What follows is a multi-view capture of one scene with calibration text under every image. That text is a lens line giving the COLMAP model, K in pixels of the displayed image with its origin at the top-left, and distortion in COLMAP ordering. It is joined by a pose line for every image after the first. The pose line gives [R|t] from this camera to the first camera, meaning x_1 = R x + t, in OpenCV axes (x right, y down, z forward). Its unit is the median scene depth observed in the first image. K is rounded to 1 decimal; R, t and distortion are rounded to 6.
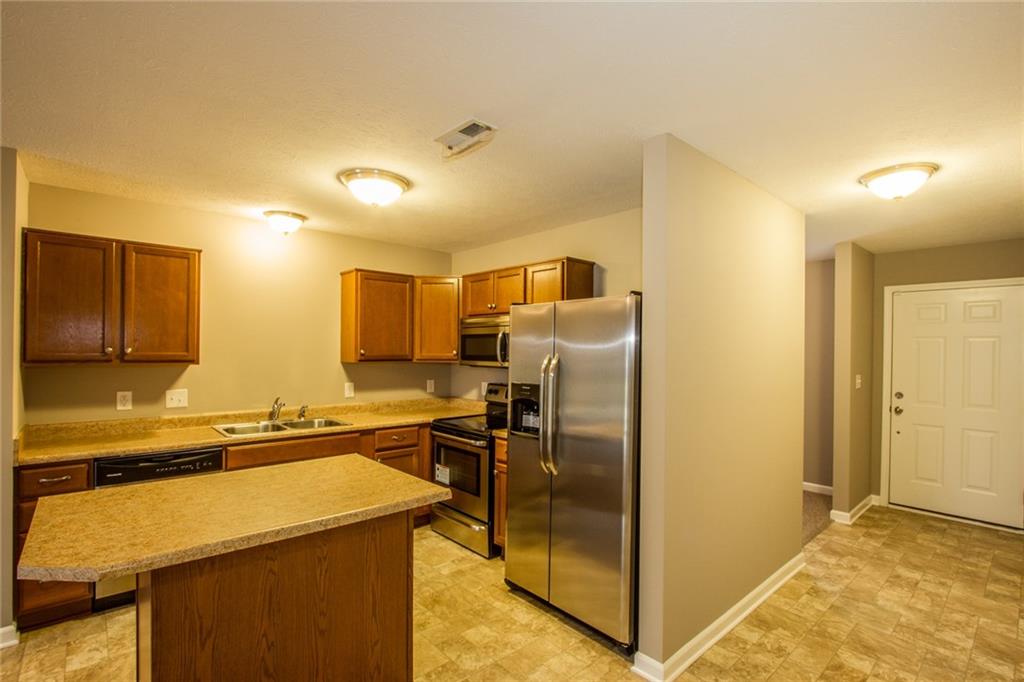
lens RADIAL K [[478.1, 0, 529.5], [0, 478.1, 349.1], [0, 0, 1]] dist [-0.015931, -0.002012]
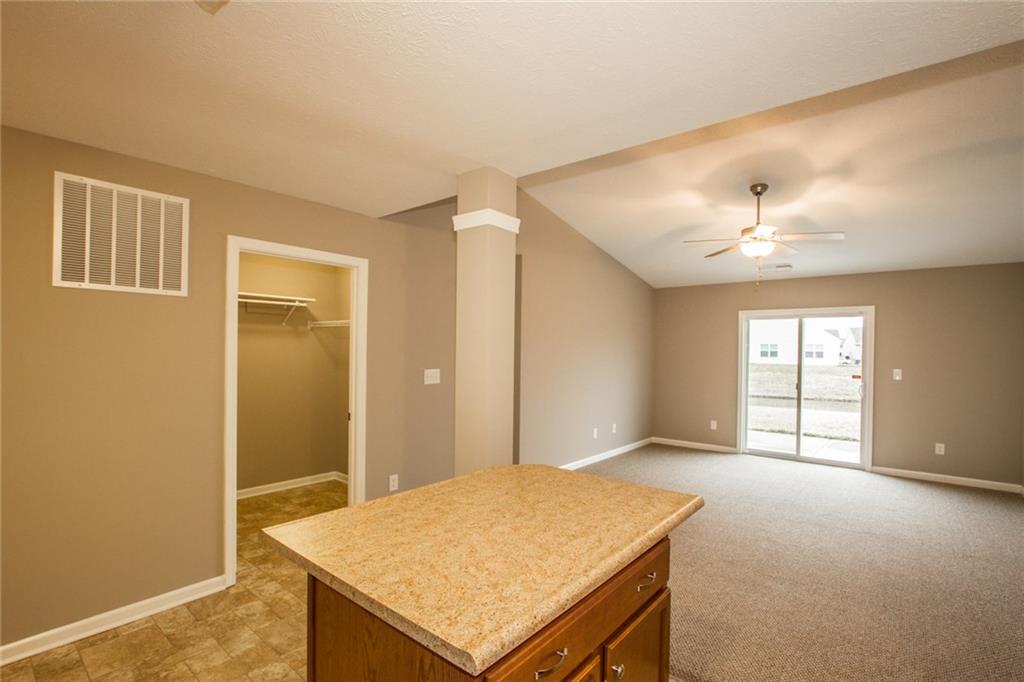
lens RADIAL K [[478.1, 0, 534.4], [0, 478.1, 348.7], [0, 0, 1]] dist [-0.015931, -0.002012]
pose [[-0.988430, -0.022496, -0.150002, -0.289284], [-0.022384, 0.999746, -0.002436, 0.001439], [0.150019, 0.000950, -0.988683, 1.099554]]
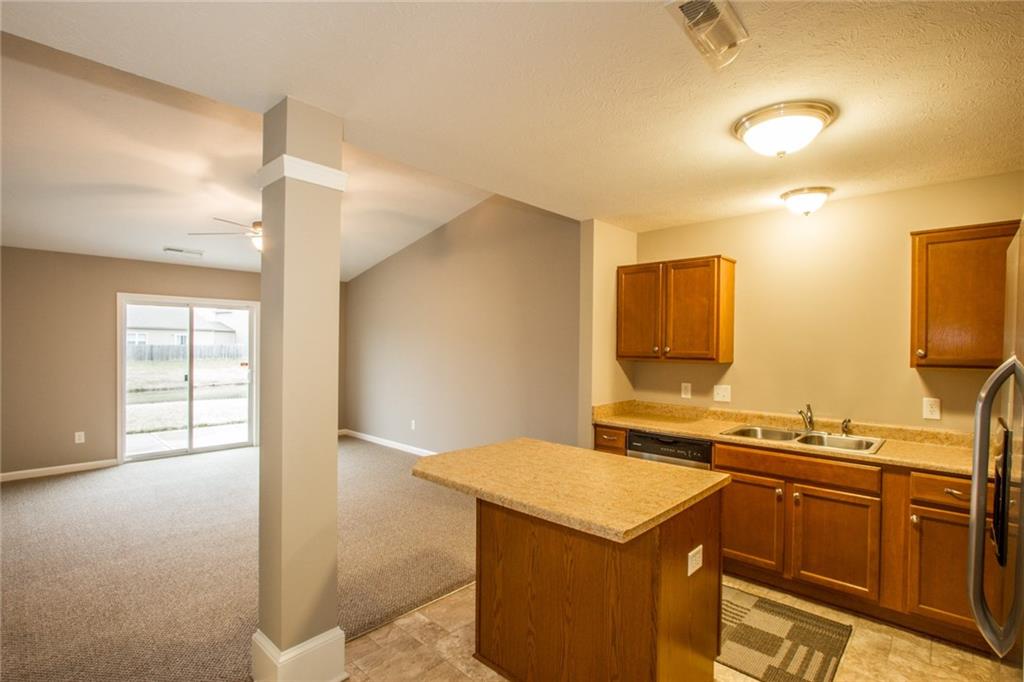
lens RADIAL K [[478.1, 0, 517.2], [0, 478.1, 351.2], [0, 0, 1]] dist [-0.015931, -0.002012]
pose [[0.080751, 0.004126, -0.996726, 0.342840], [-0.006943, 0.999970, 0.003577, 0.005967], [0.996710, 0.006631, 0.080777, 0.468350]]
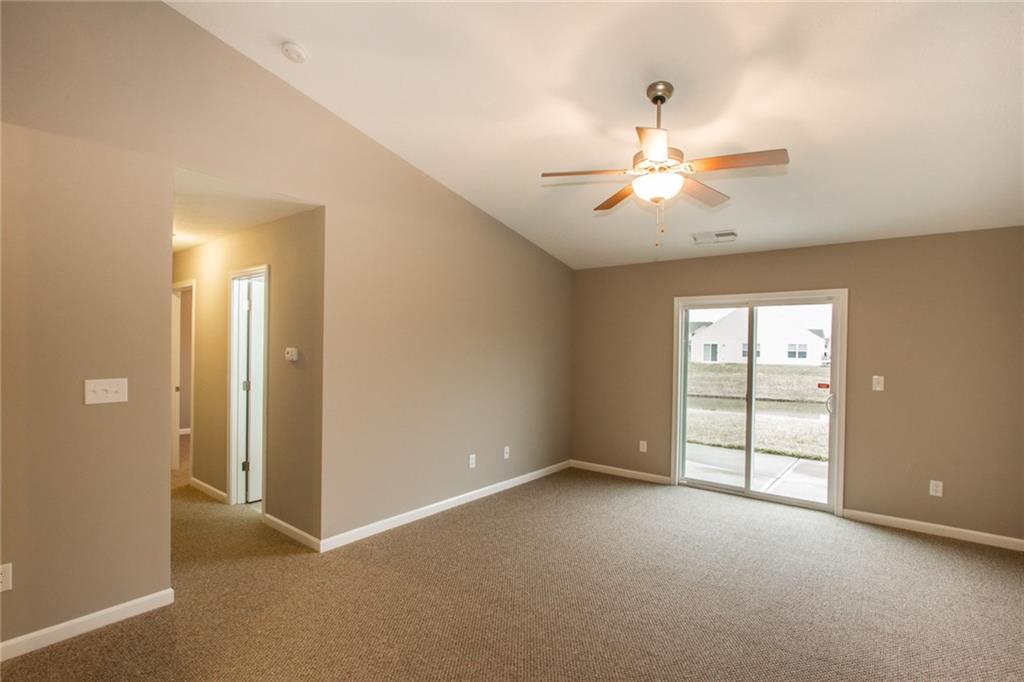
lens RADIAL K [[478.1, 0, 537.2], [0, 478.1, 348.9], [0, 0, 1]] dist [-0.015931, -0.002012]
pose [[-0.984260, -0.025159, -0.174924, -0.764865], [-0.025390, 0.999677, -0.000914, -0.005066], [0.174890, 0.003541, -0.984582, 0.653903]]
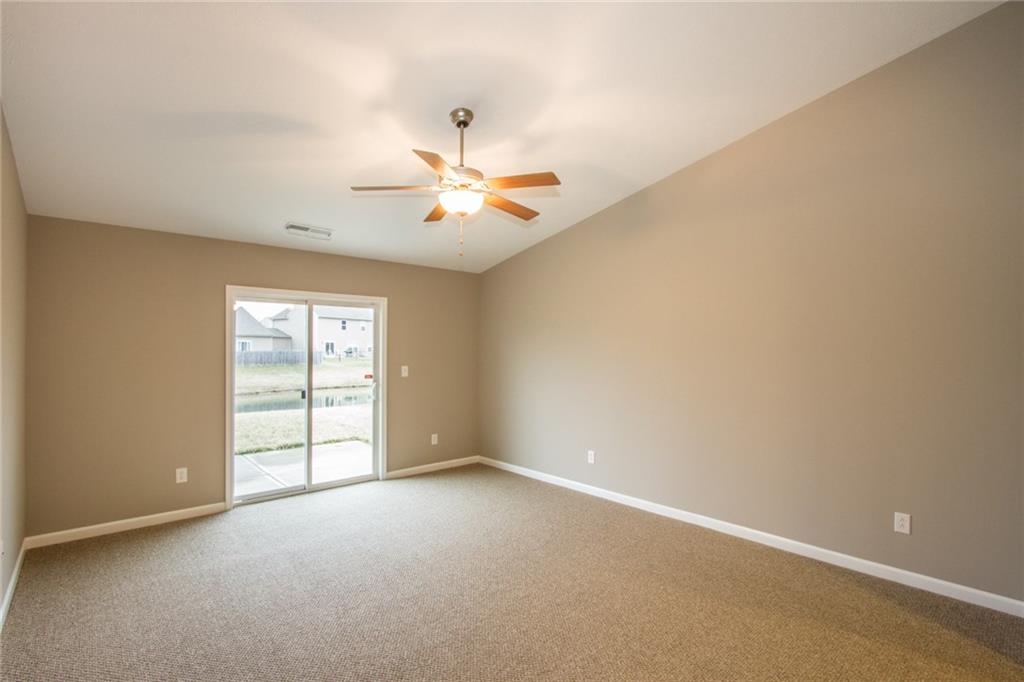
lens RADIAL K [[478.1, 0, 510.2], [0, 478.1, 348.4], [0, 0, 1]] dist [-0.015931, -0.002012]
pose [[-0.011843, -0.011549, -0.999863, -0.175332], [-0.002930, 0.999929, -0.011515, -0.000595], [0.999926, 0.002793, -0.011876, -0.041685]]
